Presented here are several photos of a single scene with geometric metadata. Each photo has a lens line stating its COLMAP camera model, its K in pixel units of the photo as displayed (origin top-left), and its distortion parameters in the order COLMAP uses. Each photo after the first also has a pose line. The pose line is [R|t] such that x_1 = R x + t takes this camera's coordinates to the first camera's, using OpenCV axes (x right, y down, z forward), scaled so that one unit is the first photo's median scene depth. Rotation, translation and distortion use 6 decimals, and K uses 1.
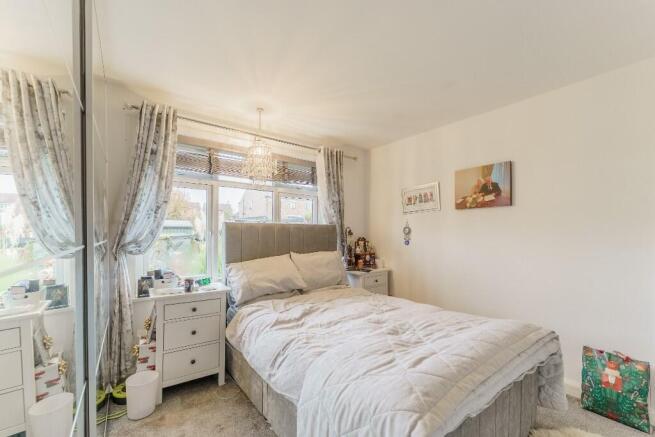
lens RADIAL K [[260.6, 0, 325.6], [0, 260.6, 231.0], [0, 0, 1]] dist [0.000187, 0.000097]
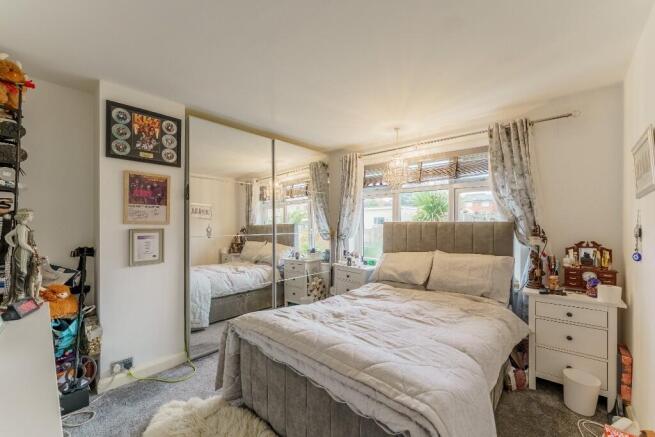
lens RADIAL K [[260.6, 0, 325.6], [0, 260.6, 231.0], [0, 0, 1]] dist [0.000187, 0.000097]
pose [[0.208024, 0.026394, -0.977768, 0.873580], [0.000897, 0.999630, 0.027175, -0.024114], [0.978123, -0.006530, 0.207923, 0.422803]]
